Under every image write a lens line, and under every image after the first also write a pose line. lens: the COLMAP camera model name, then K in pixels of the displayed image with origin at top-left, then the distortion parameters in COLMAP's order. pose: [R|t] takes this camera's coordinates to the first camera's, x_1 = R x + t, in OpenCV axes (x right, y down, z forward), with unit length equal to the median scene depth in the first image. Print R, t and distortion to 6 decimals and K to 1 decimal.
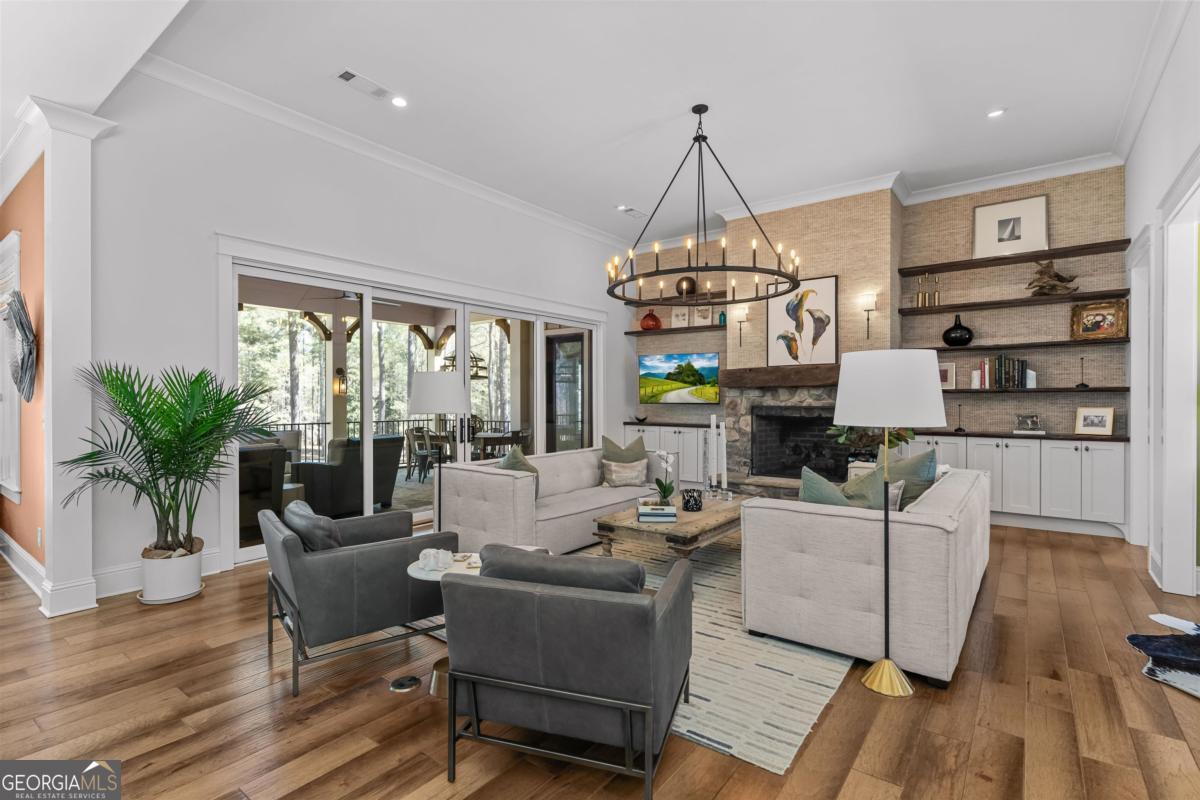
lens RADIAL K [[570.8, 0, 595.6], [0, 570.8, 396.6], [0, 0, 1]] dist [0.004731, -0.001748]
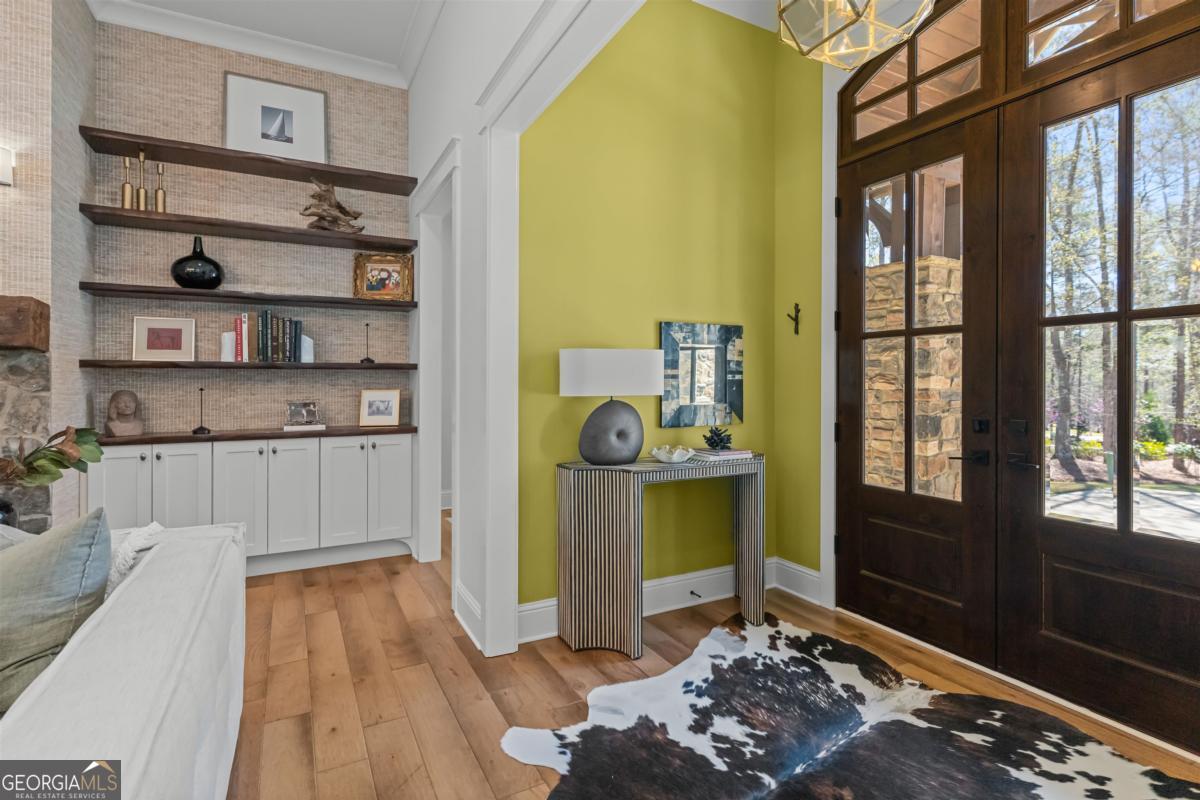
lens RADIAL K [[570.8, 0, 590.4], [0, 570.8, 384.0], [0, 0, 1]] dist [0.004731, -0.001748]
pose [[0.424511, -0.005543, 0.905406, 0.273480], [-0.004780, 0.999954, 0.008362, 0.003048], [-0.905410, -0.007877, 0.424465, 0.384822]]
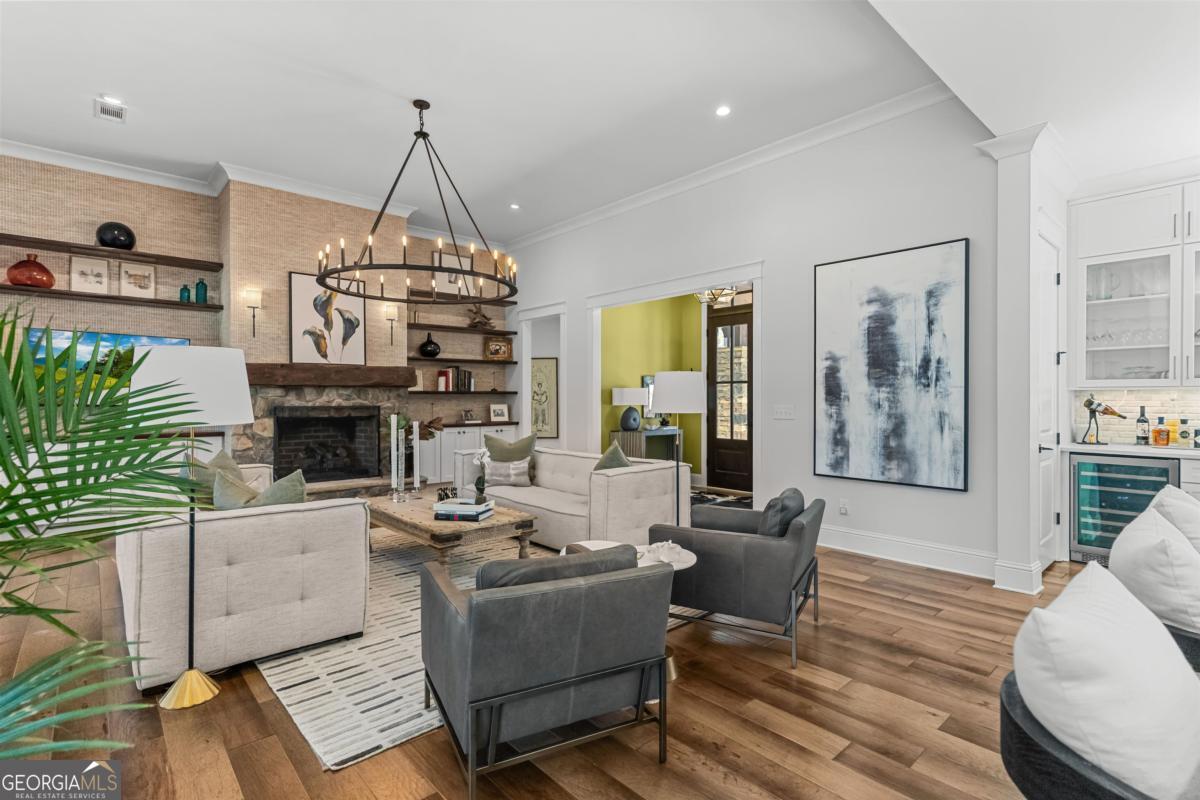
lens RADIAL K [[570.8, 0, 600.7], [0, 570.8, 401.4], [0, 0, 1]] dist [0.004731, -0.001748]
pose [[0.191032, -0.004086, 0.981575, -0.561651], [-0.003597, 0.999982, 0.004863, 0.002346], [-0.981577, -0.004460, 0.191014, 0.391701]]
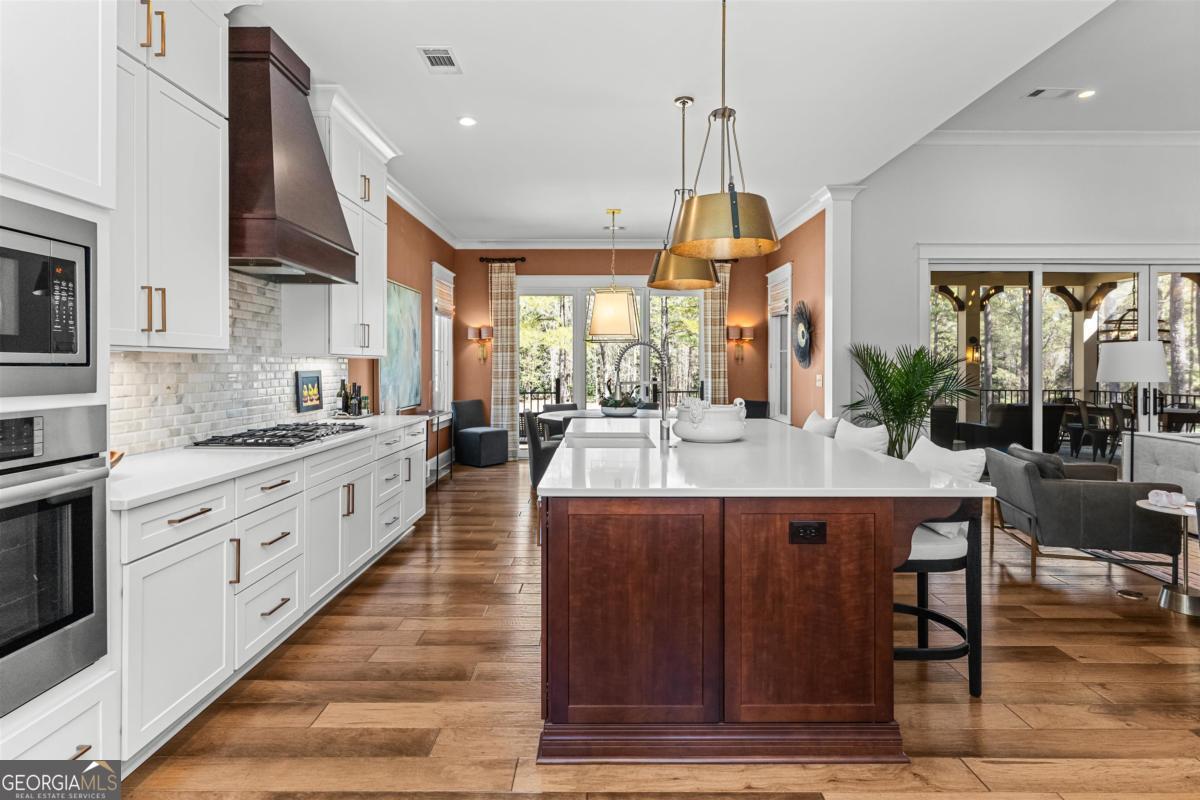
lens RADIAL K [[596.7, 0, 600.4], [0, 596.7, 368.3], [0, 0, 1]] dist [-0.002048, 0.002404]
pose [[0.606982, 0.004475, -0.794703, -0.000739], [0.001549, 0.999976, 0.006815, -0.003121], [0.794714, -0.005367, 0.606961, -0.316735]]
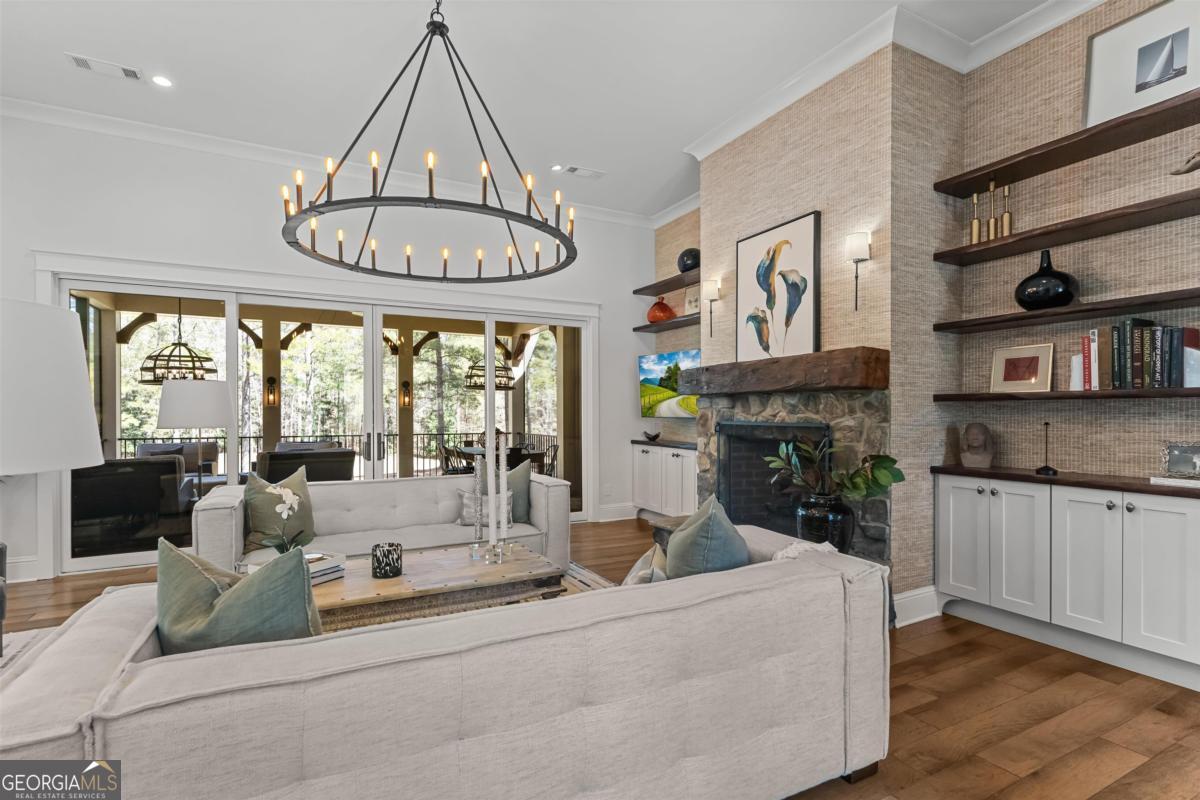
lens RADIAL K [[570.8, 0, 596.7], [0, 570.8, 413.8], [0, 0, 1]] dist [0.004731, -0.001748]
pose [[0.906735, 0.000737, -0.421700, 0.494861], [0.003114, 0.999960, 0.008444, 0.000881], [0.421689, -0.008969, 0.906696, 0.357412]]
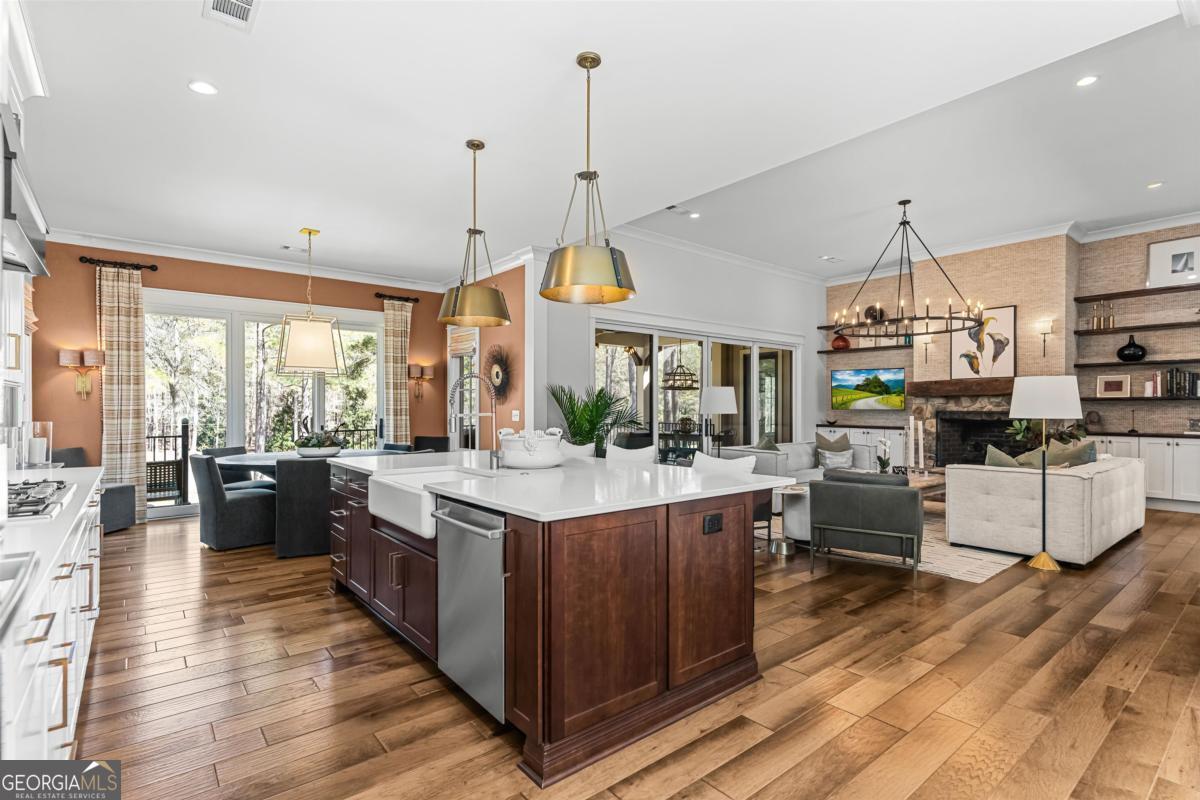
lens RADIAL K [[570.8, 0, 592.0], [0, 570.8, 406.8], [0, 0, 1]] dist [0.004731, -0.001748]
pose [[0.970637, 0.001792, -0.240544, -0.178182], [-0.001041, 0.999994, 0.003249, 0.004322], [0.240548, -0.002903, 0.970633, -0.445521]]
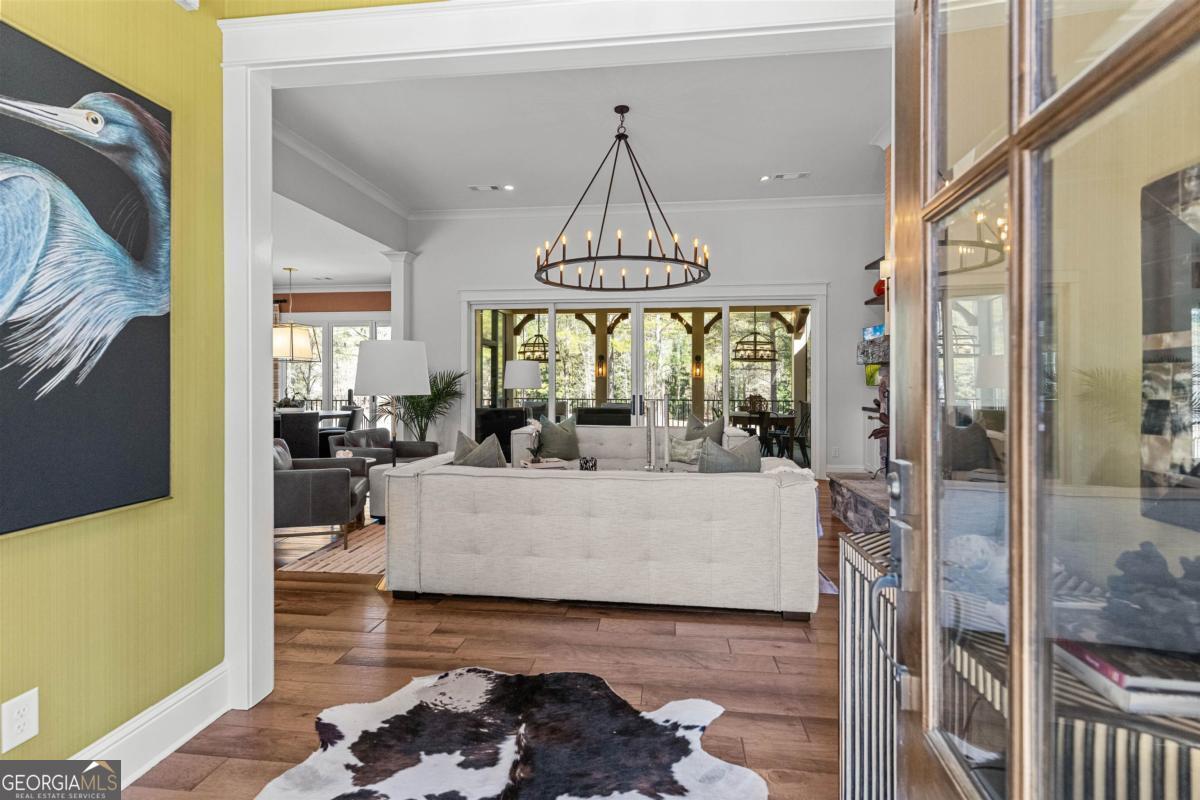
lens RADIAL K [[570.8, 0, 599.2], [0, 570.8, 387.6], [0, 0, 1]] dist [0.004731, -0.001748]
pose [[0.507324, 0.009505, -0.861703, 0.845070], [0.001365, 0.999929, 0.011833, 0.006669], [0.861754, -0.007180, 0.507275, 0.322511]]
